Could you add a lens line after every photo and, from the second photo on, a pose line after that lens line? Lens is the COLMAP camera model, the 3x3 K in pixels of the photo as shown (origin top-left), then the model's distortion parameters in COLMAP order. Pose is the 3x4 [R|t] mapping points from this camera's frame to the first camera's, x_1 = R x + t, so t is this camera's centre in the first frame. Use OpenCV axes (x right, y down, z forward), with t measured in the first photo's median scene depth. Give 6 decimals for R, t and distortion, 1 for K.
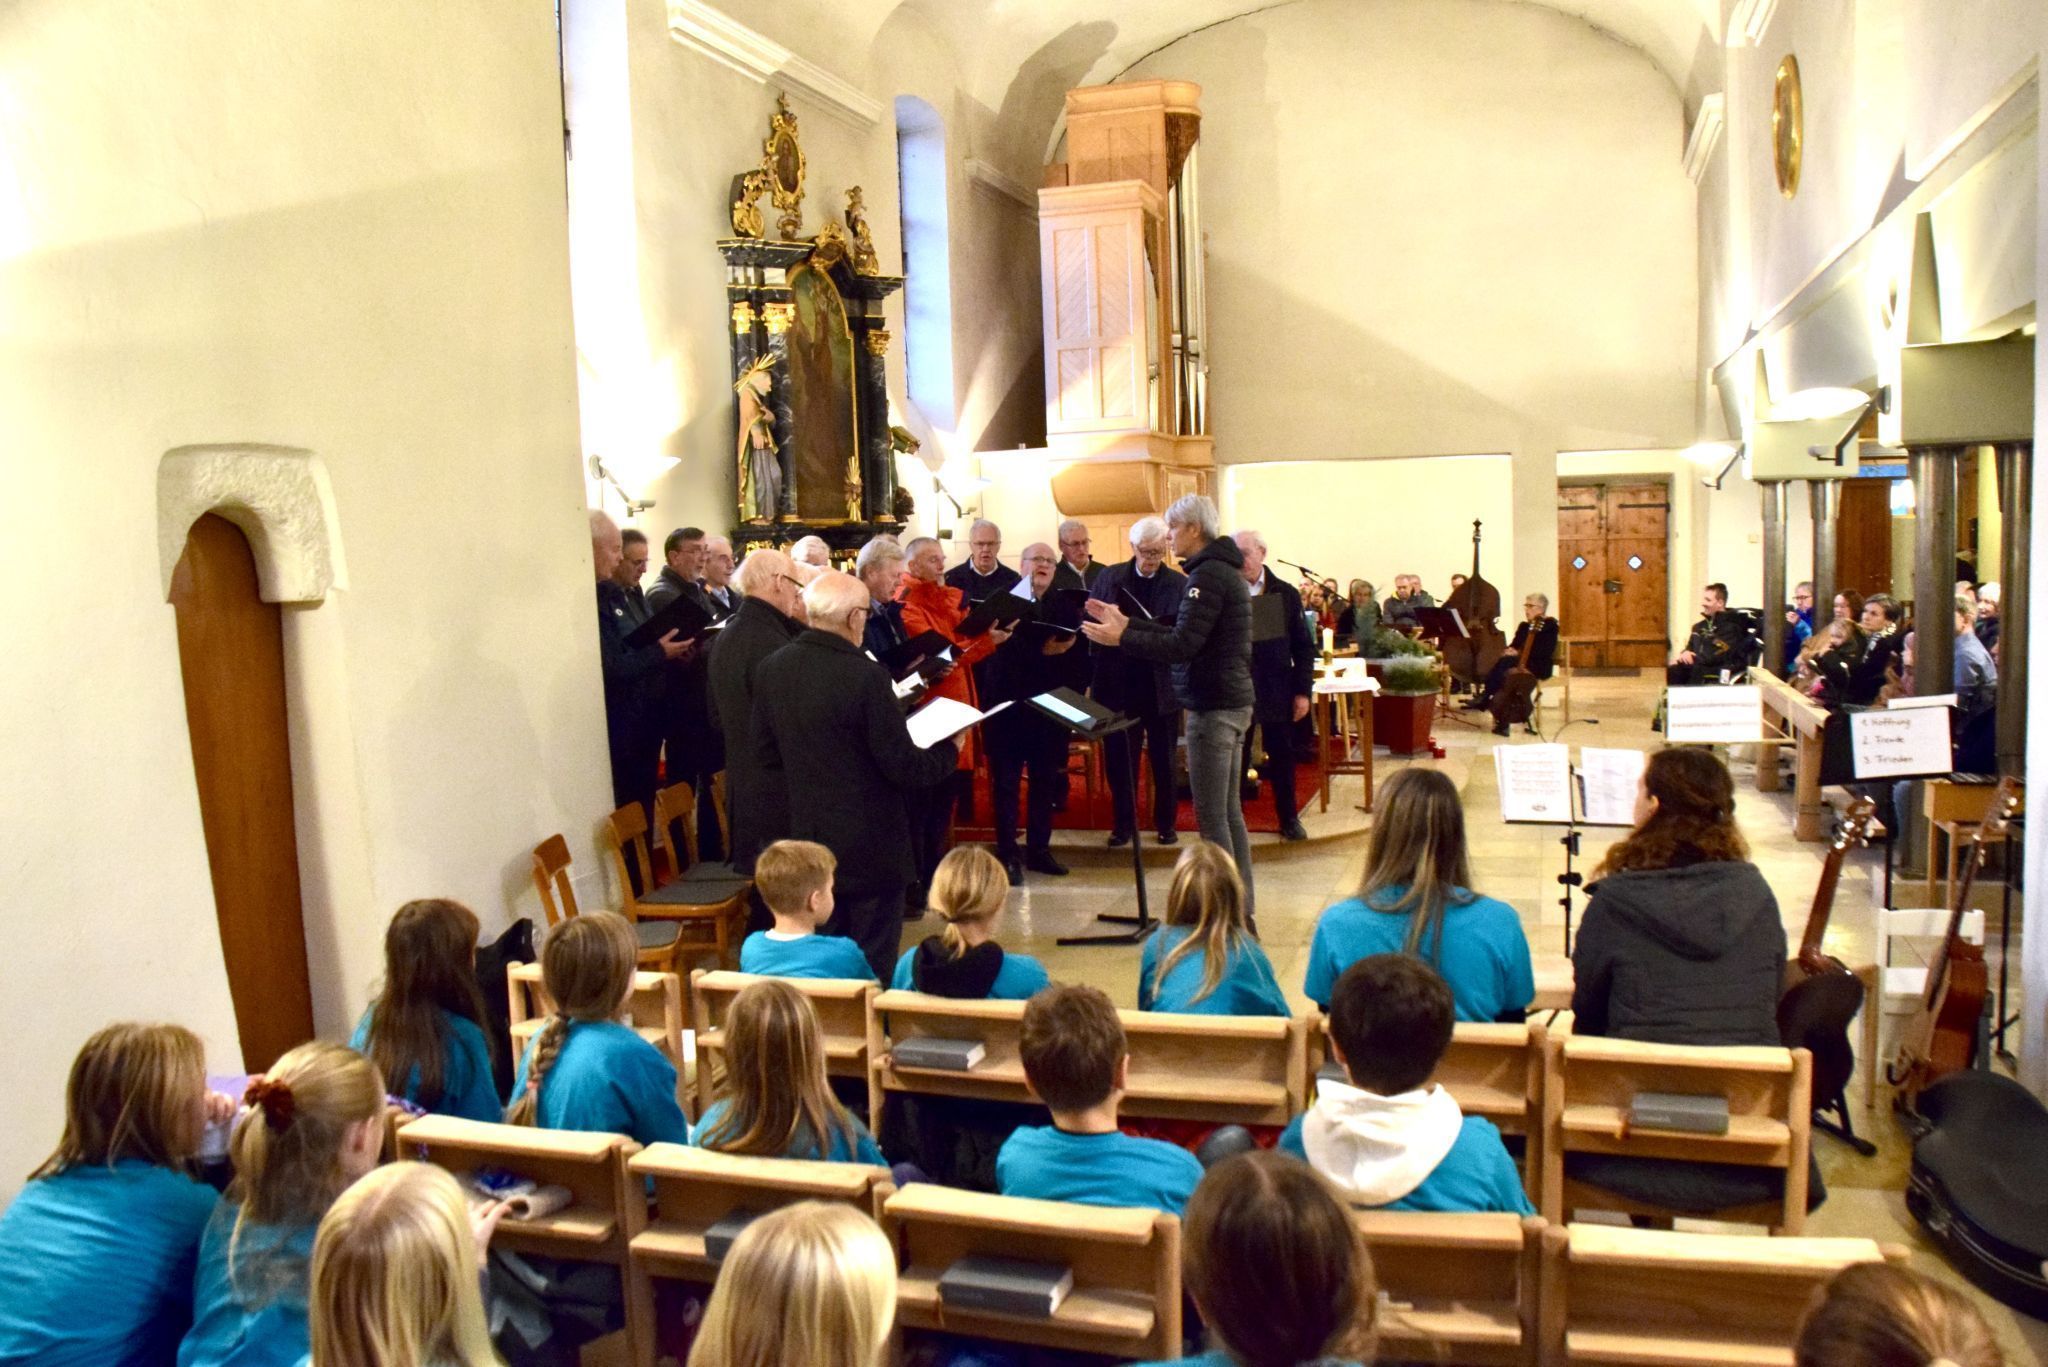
lens RADIAL K [[1623.1, 0, 1025.3], [0, 1623.1, 715.2], [0, 0, 1]] dist [-0.169473, 0.107673]
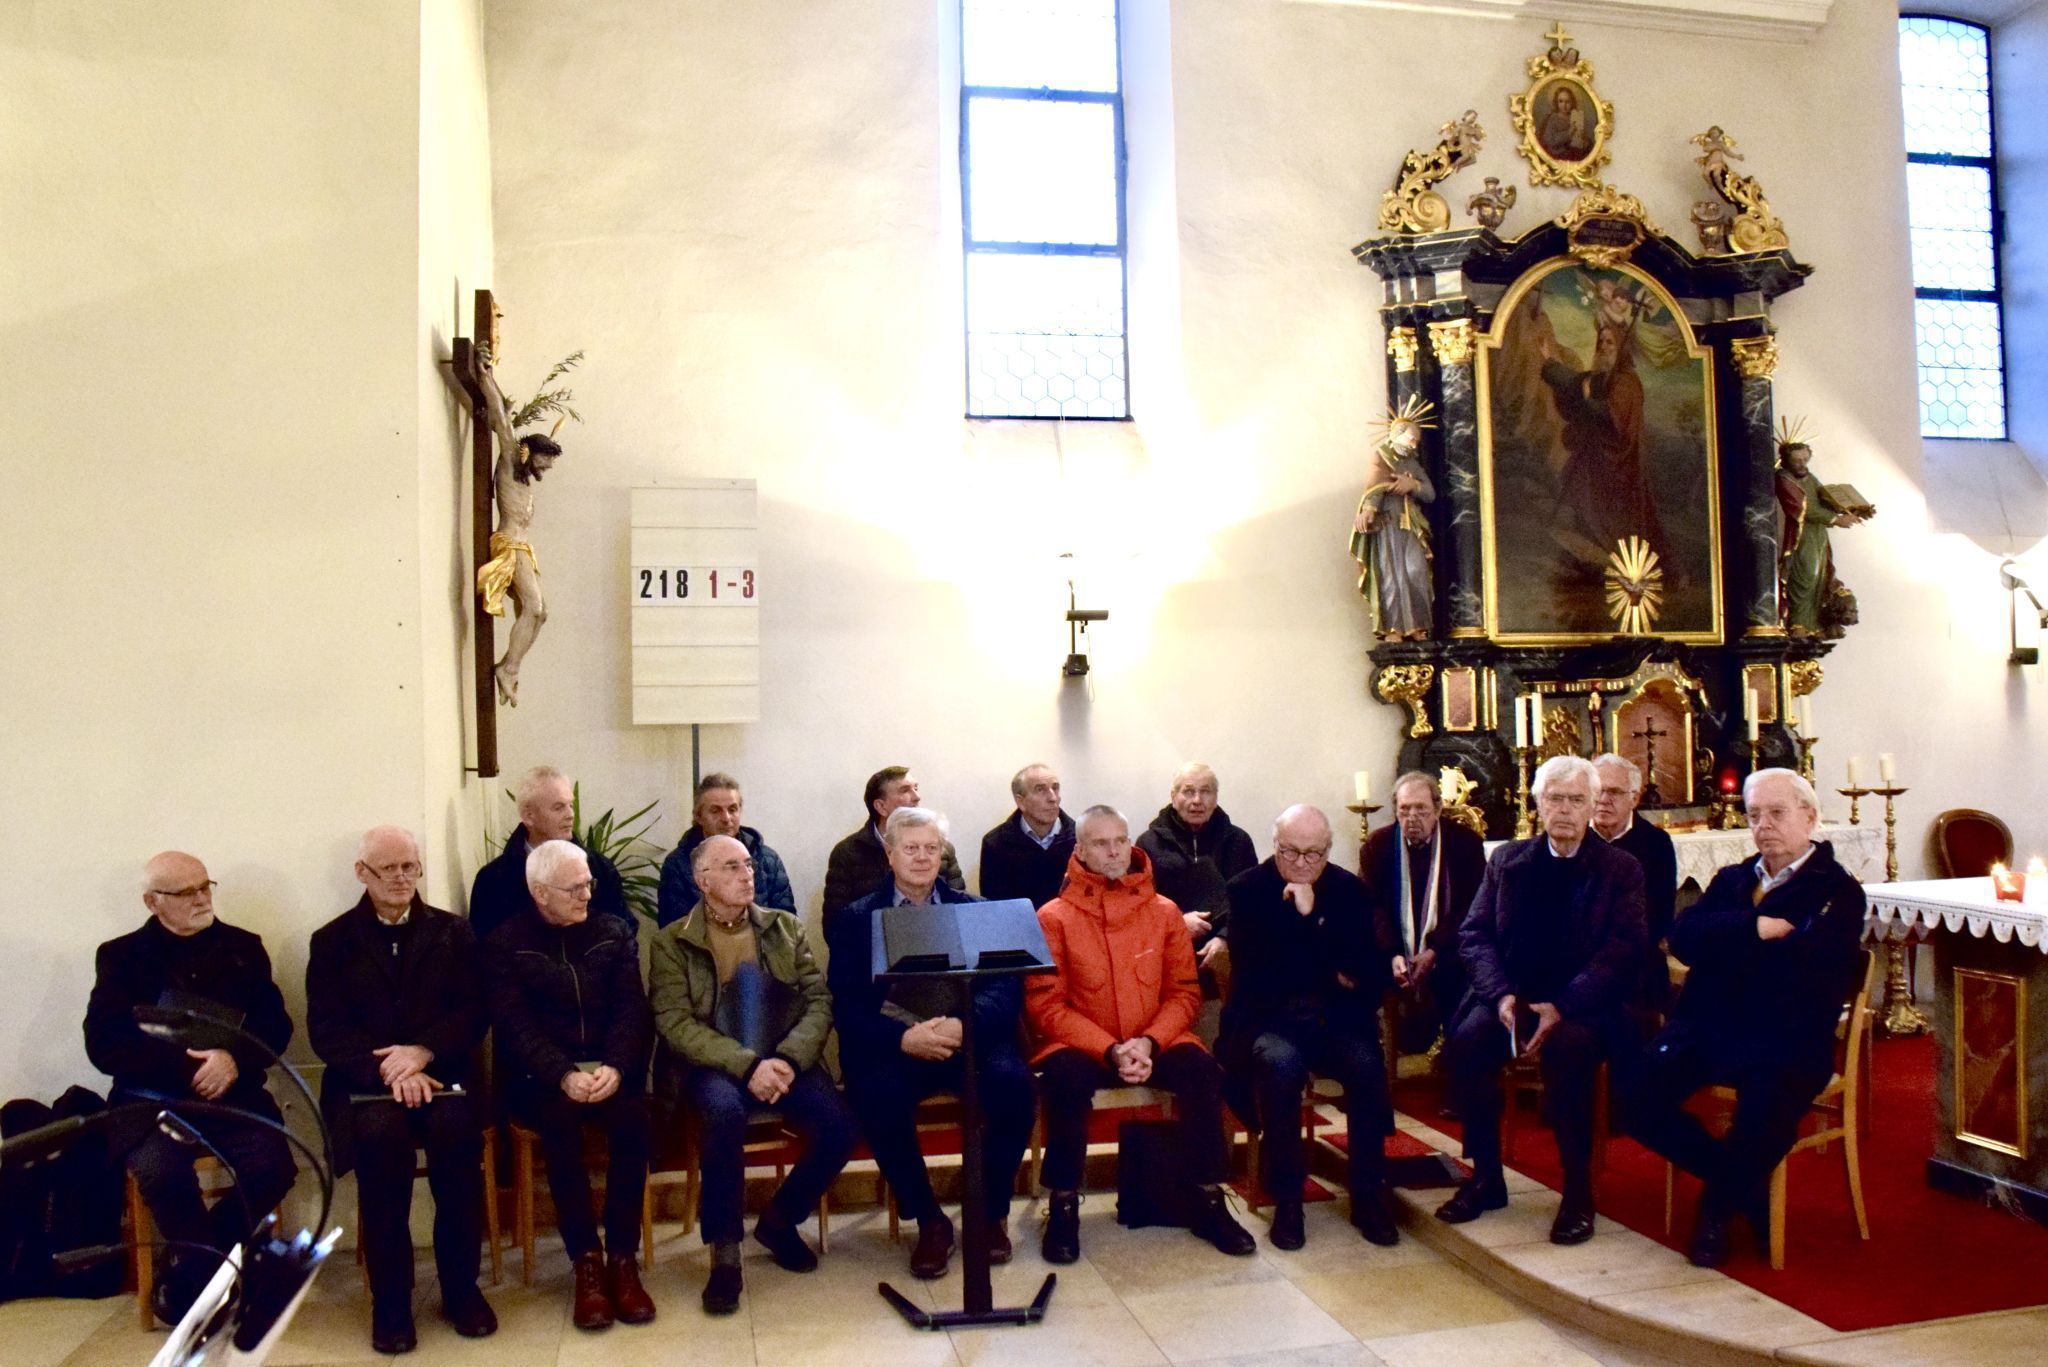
lens RADIAL K [[1604.4, 0, 1020.5], [0, 1604.4, 718.4], [0, 0, 1]] dist [-0.174004, 0.118533]
pose [[0.497162, 0.018661, -0.867457, 0.344435], [-0.087476, 0.995753, -0.028714, -0.051275], [0.863237, 0.090158, 0.496683, 0.520195]]
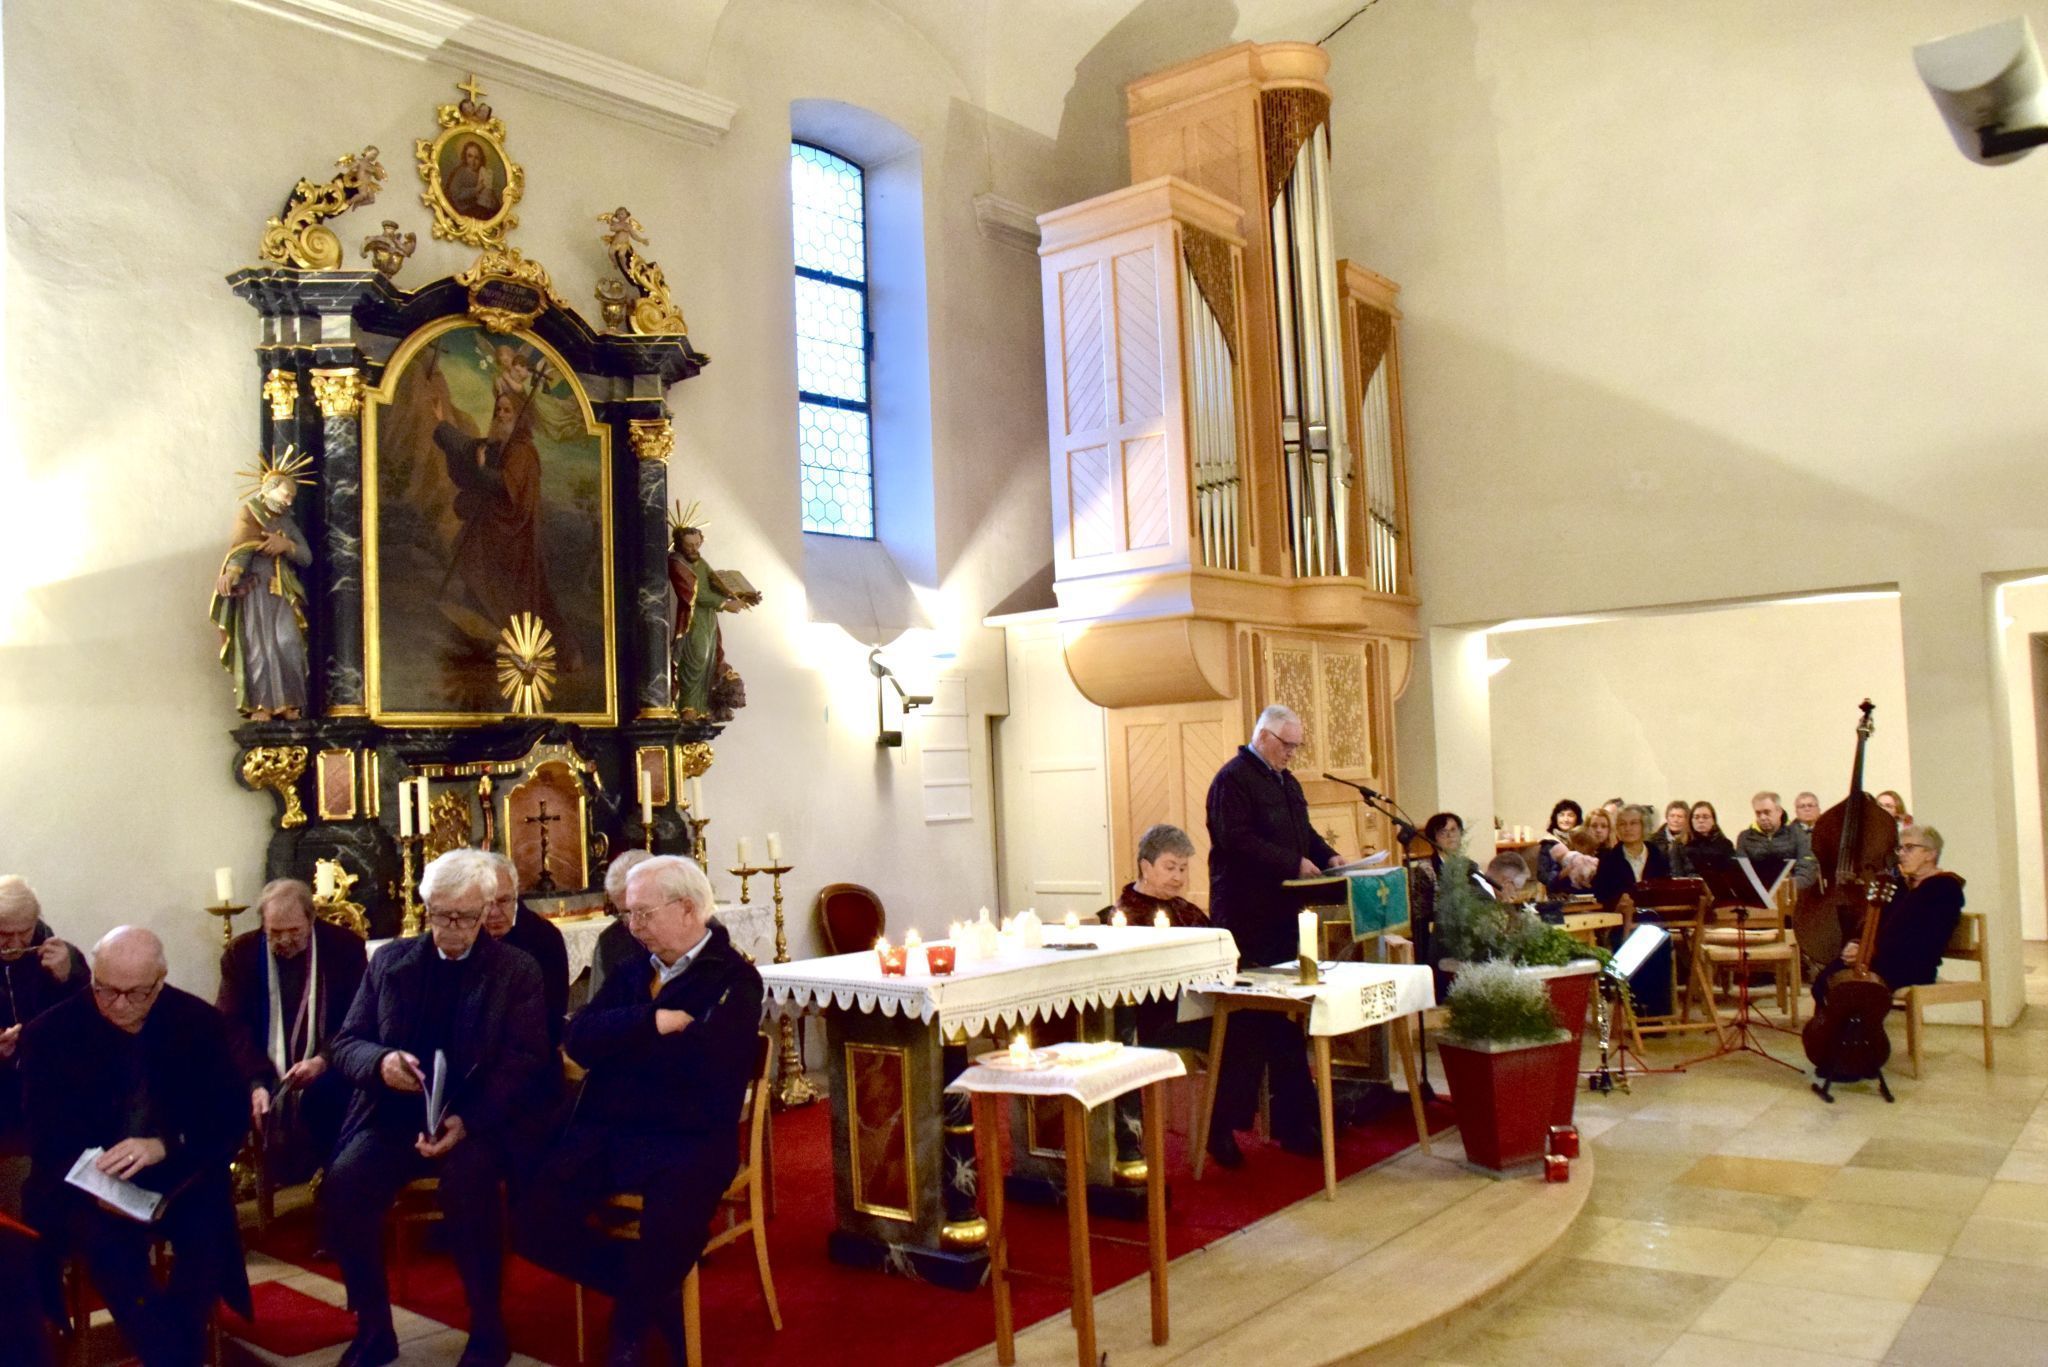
lens RADIAL K [[1607.2, 0, 1022.9], [0, 1607.2, 717.1], [0, 0, 1]] dist [-0.175297, 0.124222]
pose [[0.929638, -0.017507, -0.368057, 0.319688], [-0.030688, 0.991722, -0.124683, -0.054036], [0.367193, 0.127205, 0.921406, 0.555552]]
